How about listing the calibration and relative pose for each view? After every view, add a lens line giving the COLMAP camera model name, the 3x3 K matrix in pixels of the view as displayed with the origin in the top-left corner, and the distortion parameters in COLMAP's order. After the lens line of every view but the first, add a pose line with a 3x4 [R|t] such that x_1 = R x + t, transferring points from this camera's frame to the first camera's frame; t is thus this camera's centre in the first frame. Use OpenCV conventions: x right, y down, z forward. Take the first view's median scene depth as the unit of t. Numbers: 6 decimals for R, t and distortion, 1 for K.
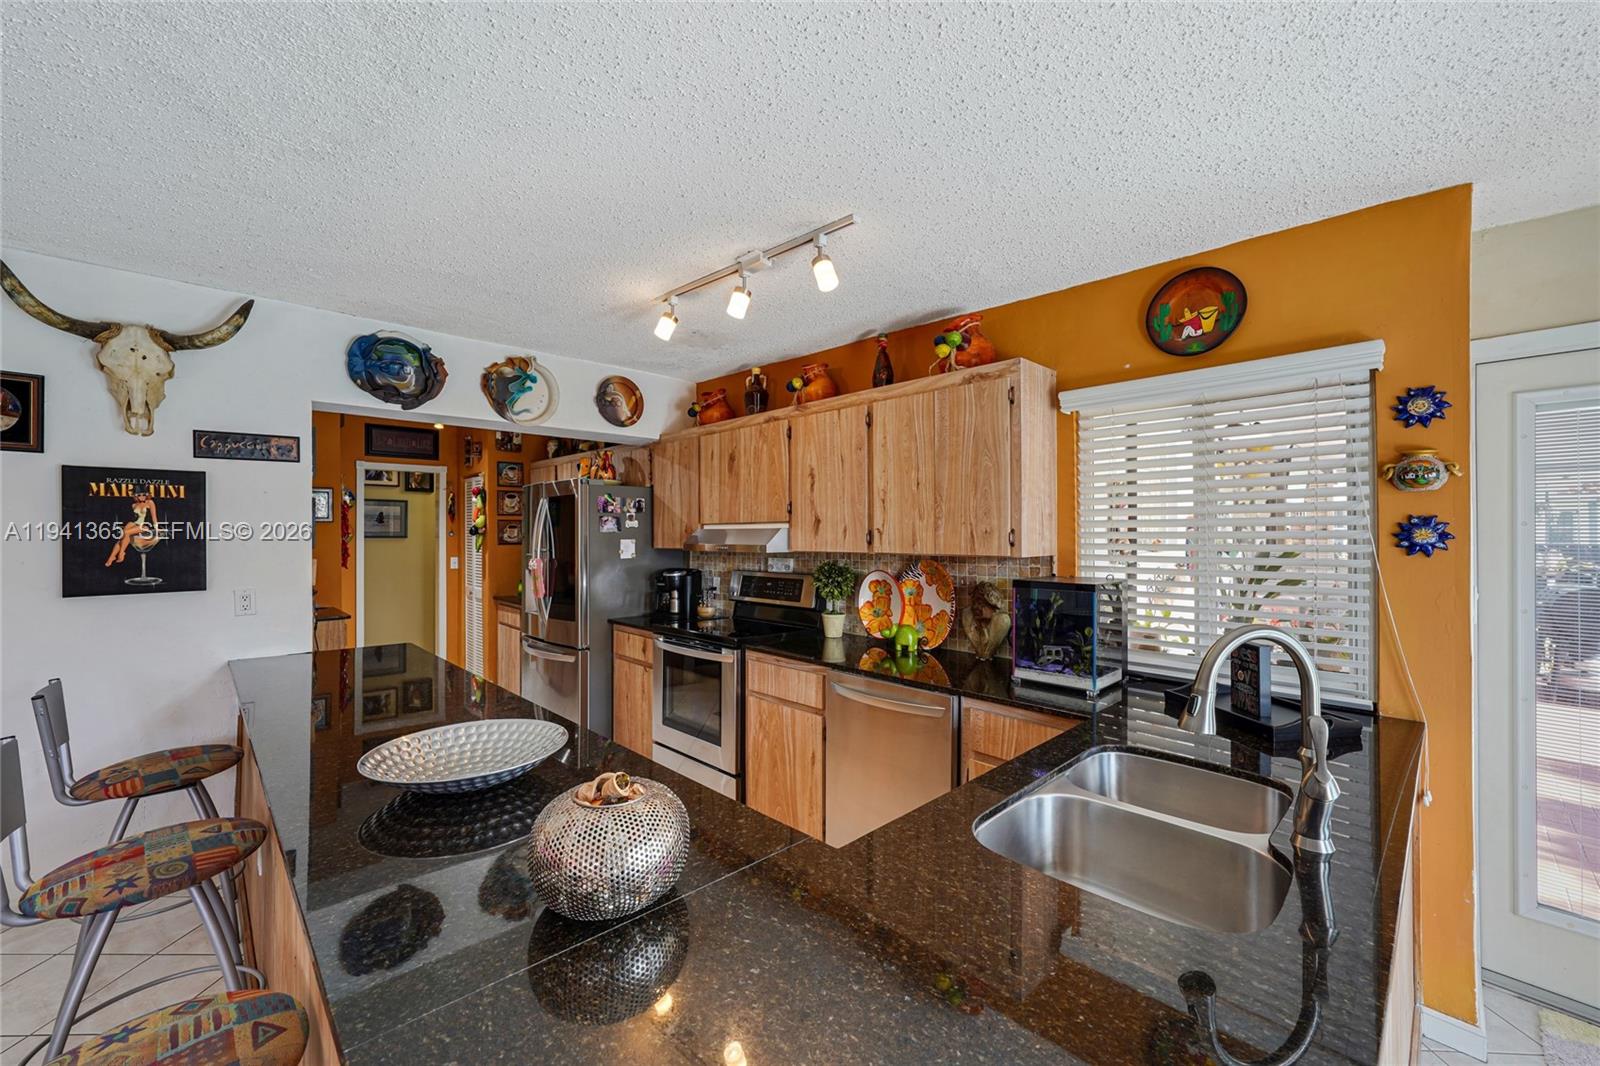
lens RADIAL K [[641.6, 0, 787.9], [0, 641.6, 527.8], [0, 0, 1]] dist [-0.000748, 0.000330]
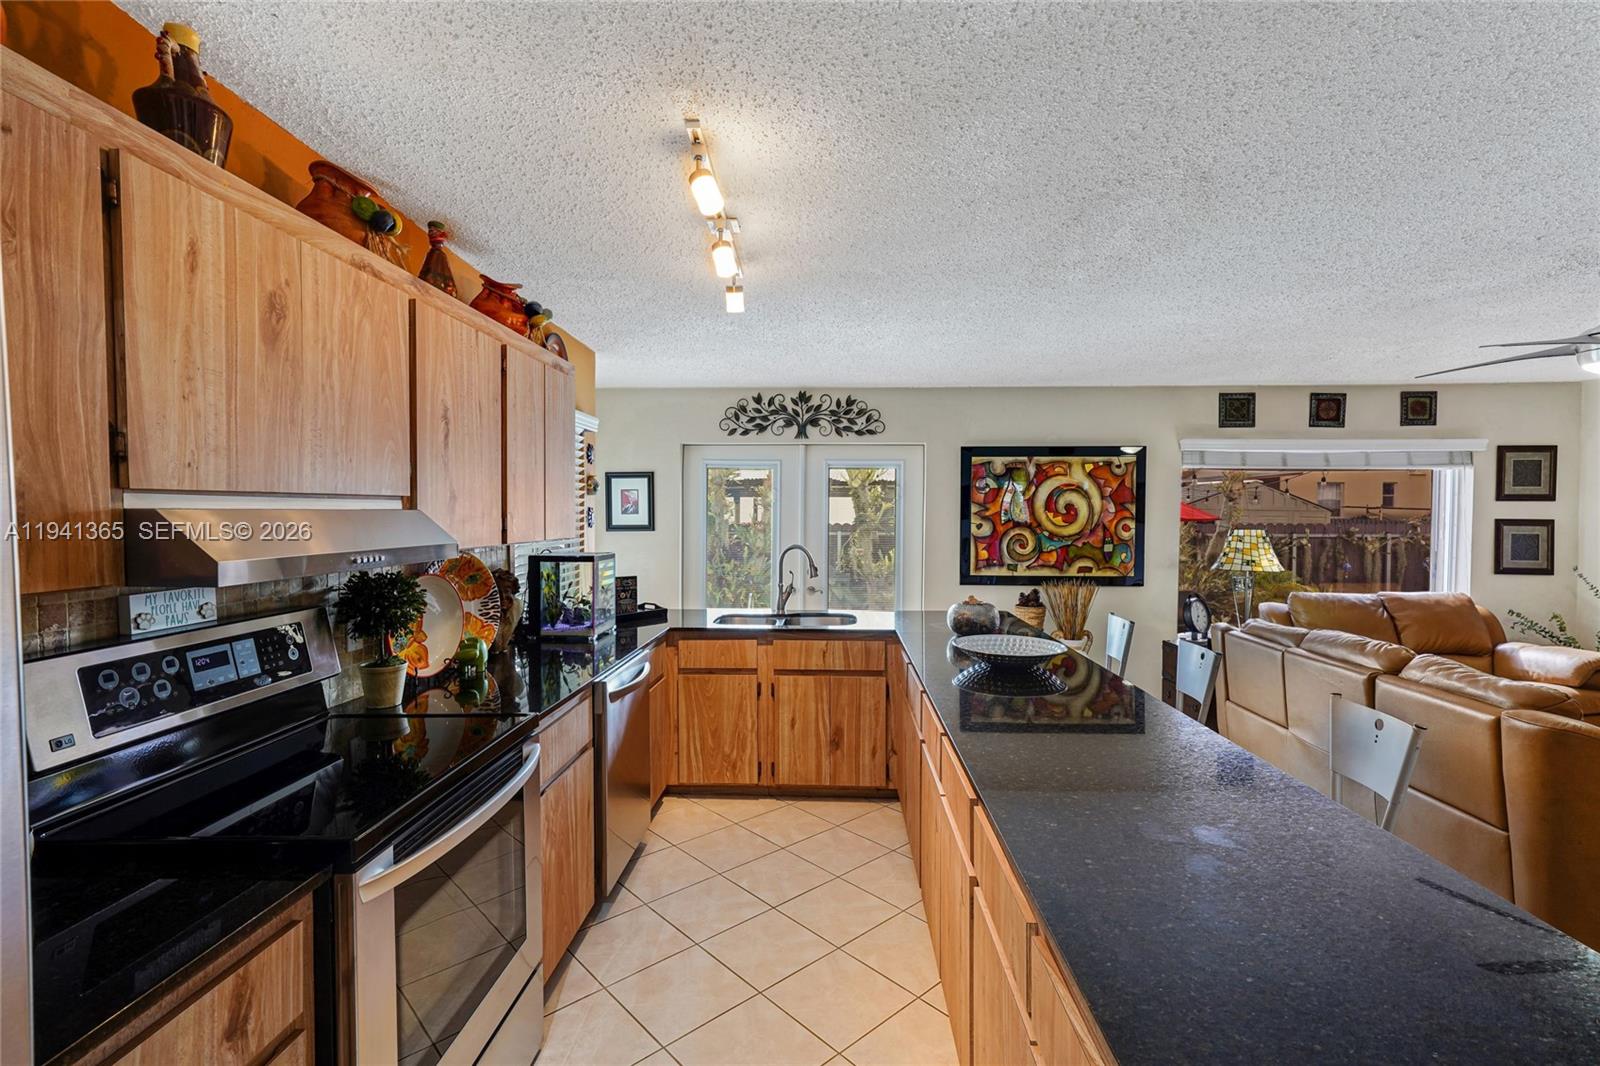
lens RADIAL K [[737.9, 0, 810.7], [0, 737.9, 532.3], [0, 0, 1]] dist [0.003291, 0.000596]
pose [[-0.709182, -0.019605, 0.704752, -0.773109], [-0.007459, 0.999766, 0.020306, 0.004901], [-0.704986, 0.009144, -0.709163, 1.438870]]
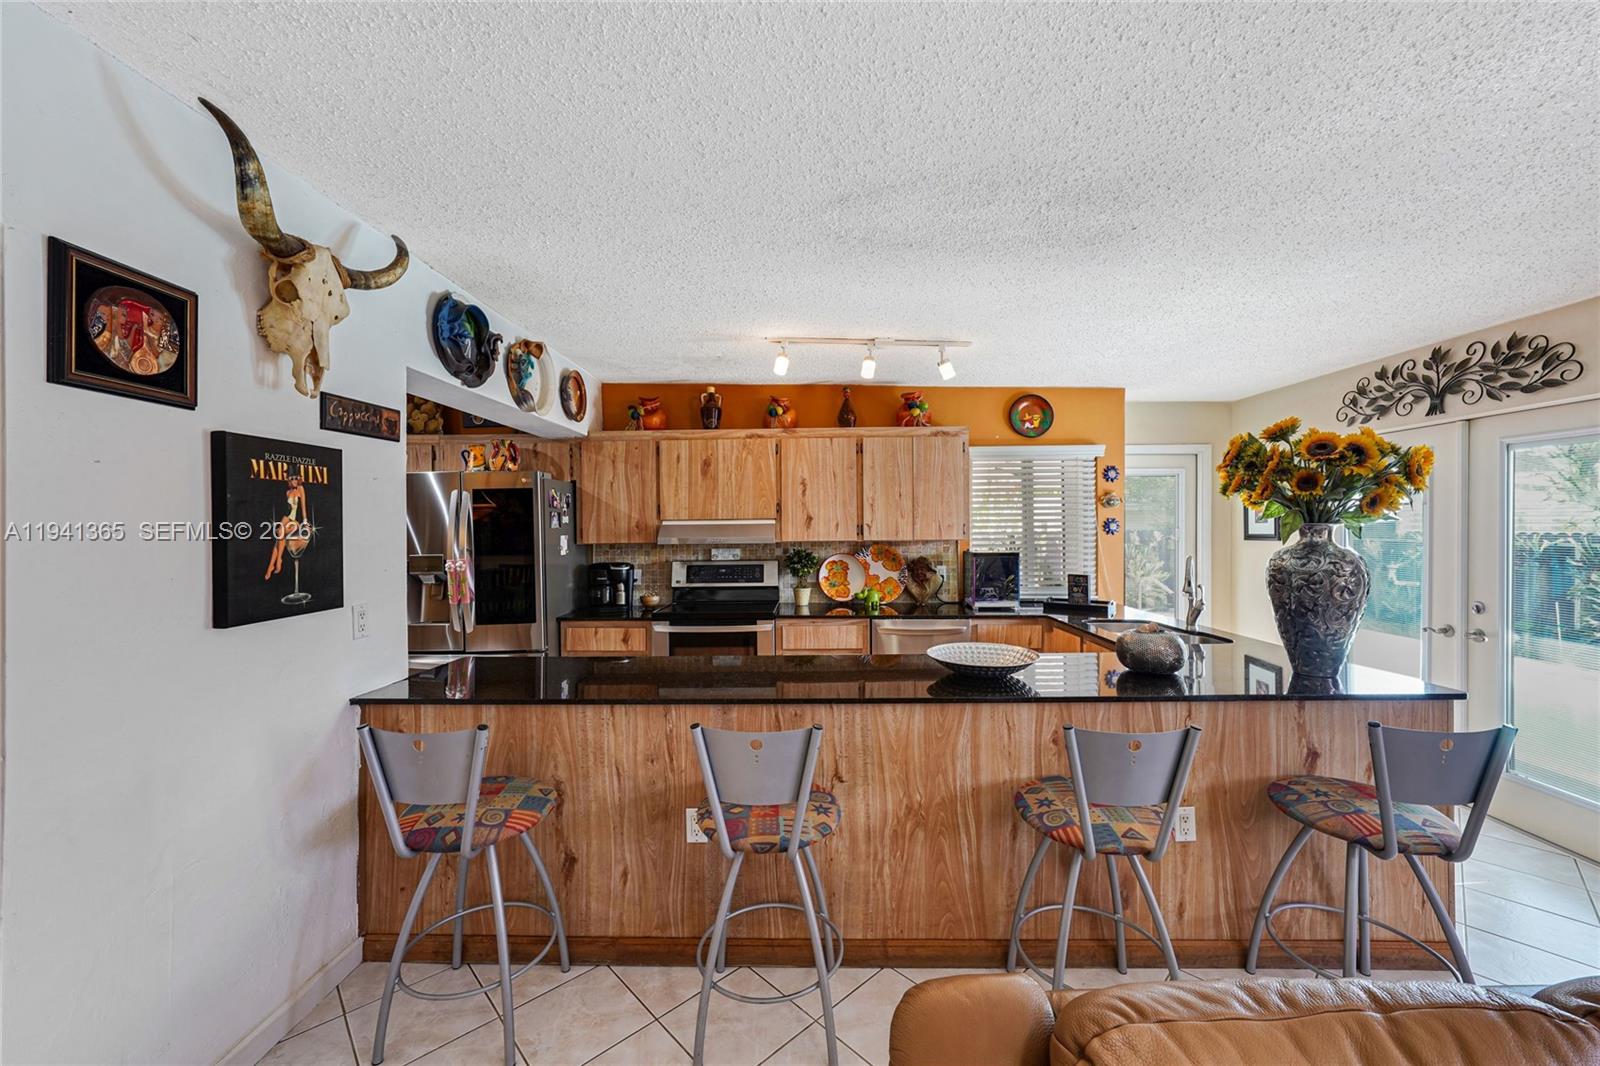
lens RADIAL K [[641.6, 0, 799.7], [0, 641.6, 529.0], [0, 0, 1]] dist [-0.000748, 0.000330]
pose [[0.699096, -0.007184, 0.714992, -1.066646], [0.000570, 0.999955, 0.009491, -0.001127], [-0.715028, -0.006228, 0.699068, 0.087484]]
